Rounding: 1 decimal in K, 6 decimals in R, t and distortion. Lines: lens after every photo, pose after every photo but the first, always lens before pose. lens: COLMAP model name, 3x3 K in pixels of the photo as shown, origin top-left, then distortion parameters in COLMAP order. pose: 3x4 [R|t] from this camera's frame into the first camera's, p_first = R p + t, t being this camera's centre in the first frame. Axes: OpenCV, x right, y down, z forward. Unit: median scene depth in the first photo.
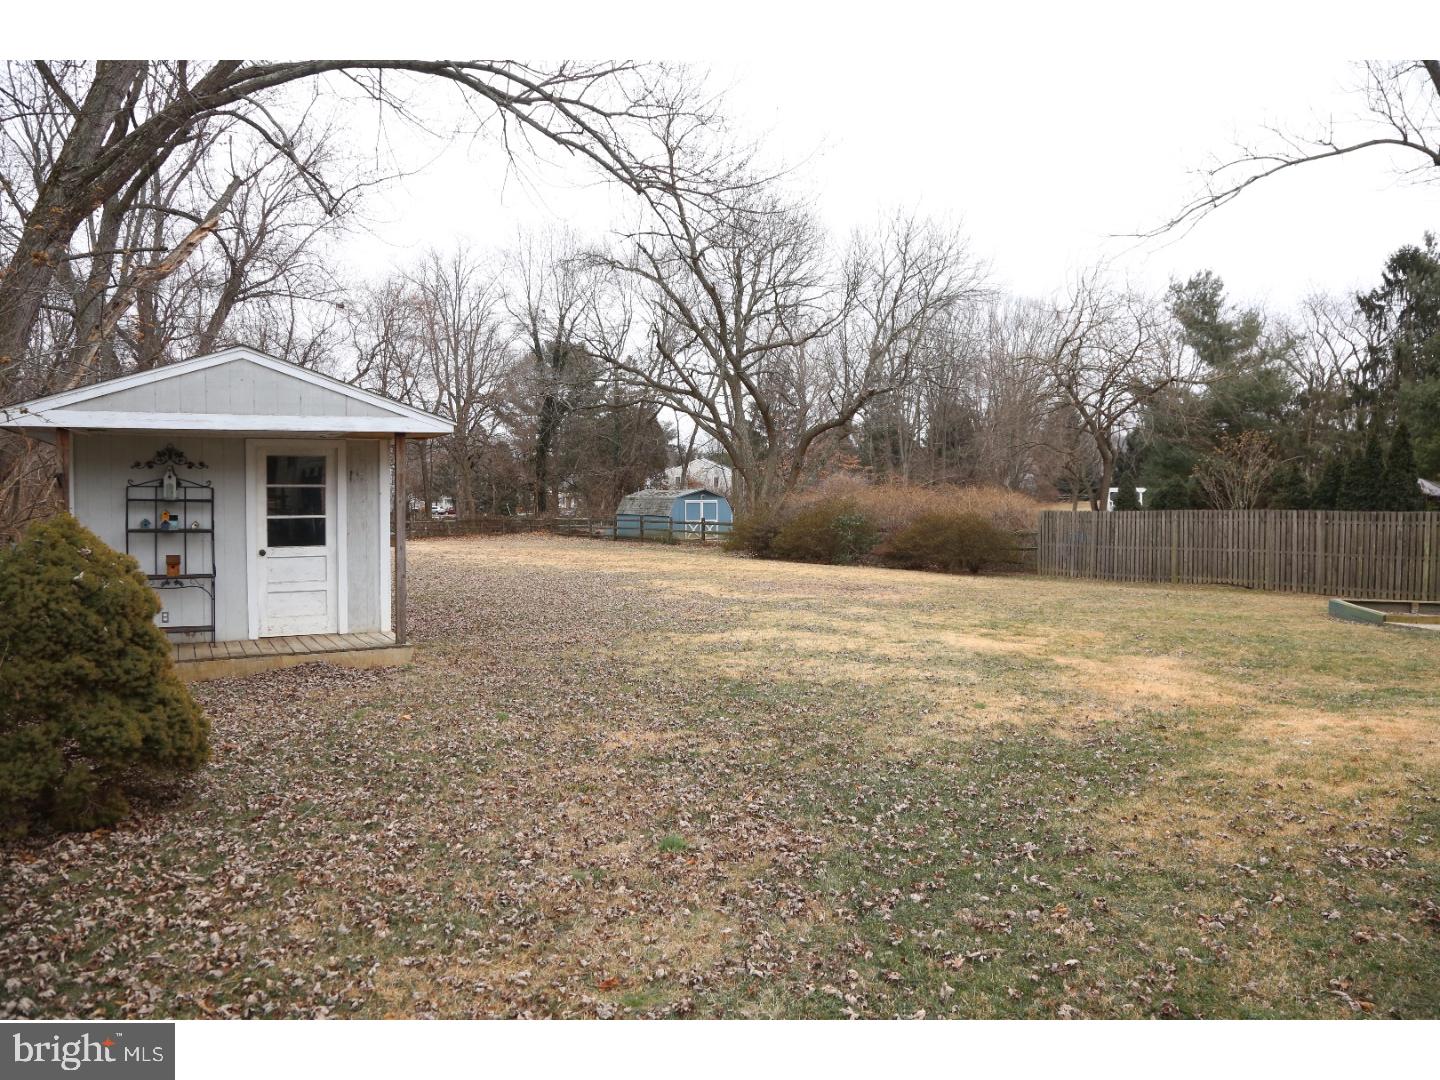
lens RADIAL K [[985.9, 0, 720.0], [0, 985.9, 540.0], [0, 0, 1]] dist [-0.098146, 0.068238]
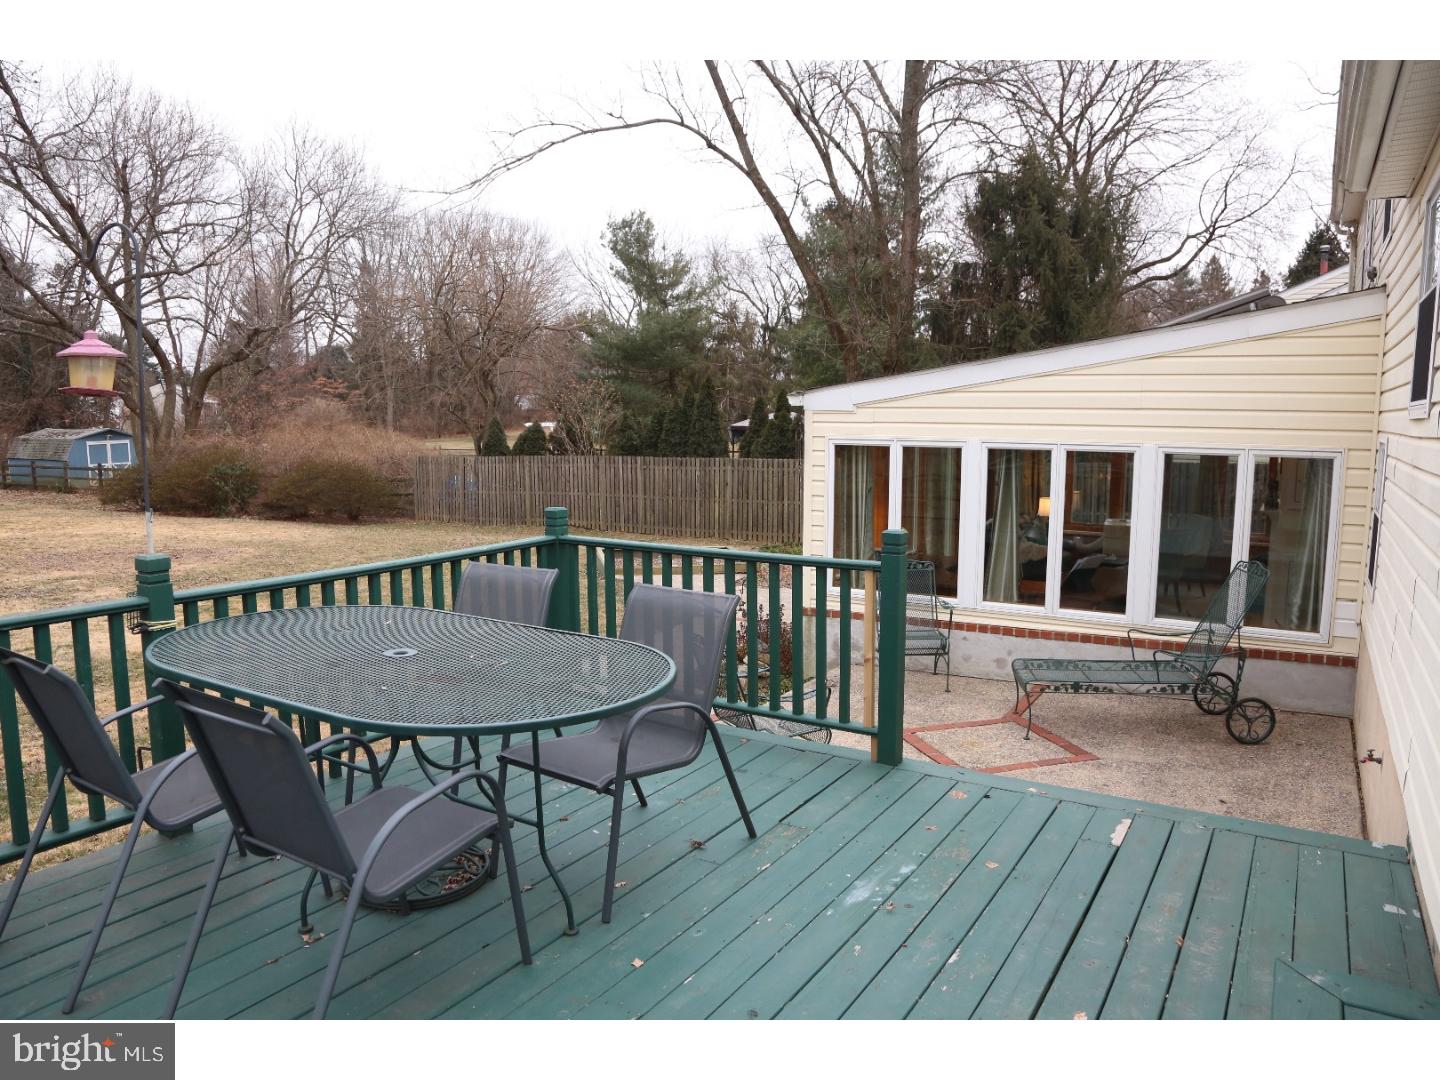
lens RADIAL K [[985.9, 0, 720.0], [0, 985.9, 540.0], [0, 0, 1]] dist [-0.098146, 0.068238]
pose [[0.908010, -0.061300, 0.414440, 0.126177], [0.023752, 0.995179, 0.095159, -0.021544], [-0.418275, -0.076562, 0.905088, -0.032563]]
